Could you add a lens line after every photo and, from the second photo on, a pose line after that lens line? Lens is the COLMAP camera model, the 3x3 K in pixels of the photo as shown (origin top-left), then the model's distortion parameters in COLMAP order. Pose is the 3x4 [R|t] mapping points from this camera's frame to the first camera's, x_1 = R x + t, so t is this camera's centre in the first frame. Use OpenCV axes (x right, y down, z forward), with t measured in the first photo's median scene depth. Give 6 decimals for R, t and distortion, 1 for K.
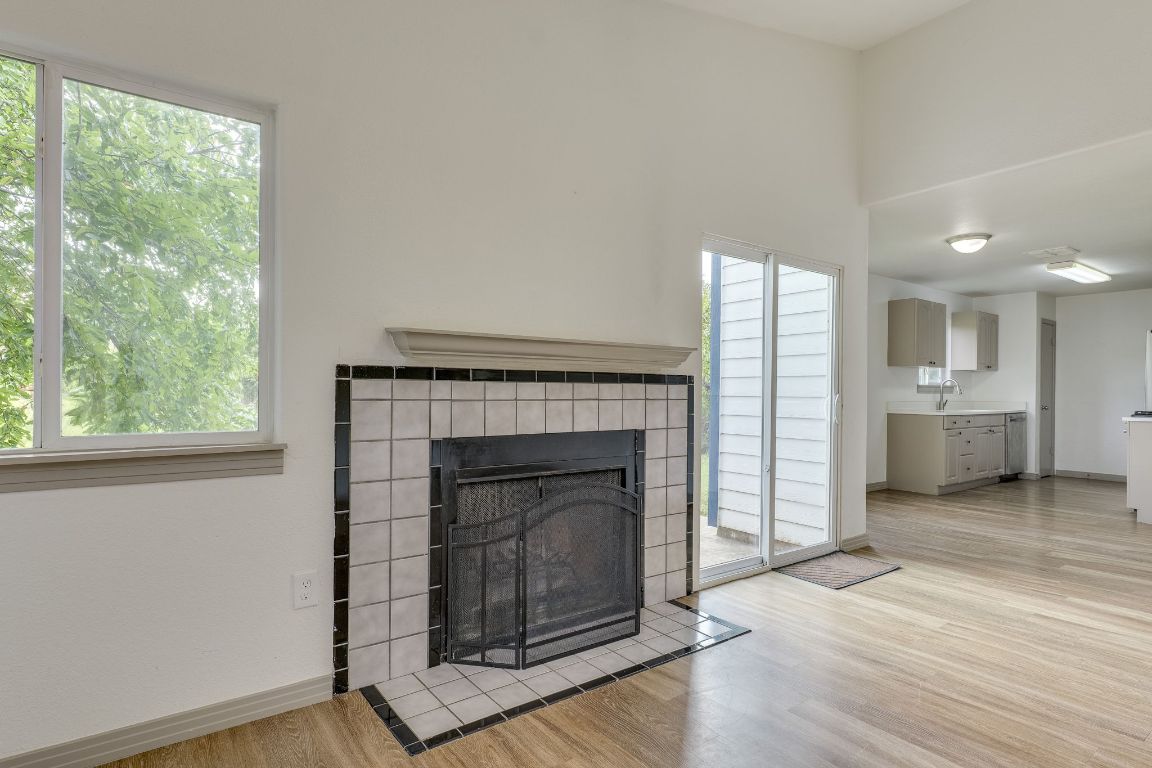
lens RADIAL K [[592.7, 0, 578.5], [0, 592.7, 386.4], [0, 0, 1]] dist [-0.001931, -0.000524]
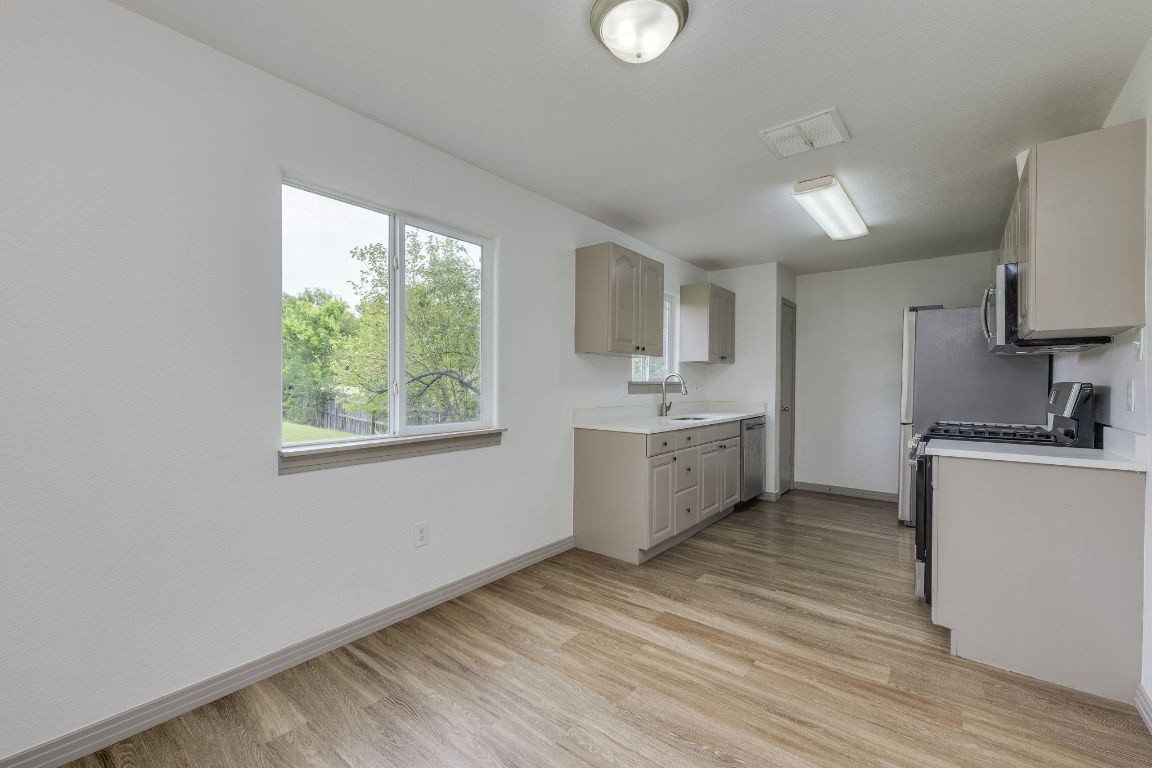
lens RADIAL K [[477.5, 0, 576.0], [0, 477.5, 384.0], [0, 0, 1]] dist [0.002495, 0.000168]
pose [[0.964576, -0.007380, 0.263703, 0.354534], [0.004939, 0.999939, 0.009916, -0.005700], [-0.263760, -0.008262, 0.964553, 0.464405]]
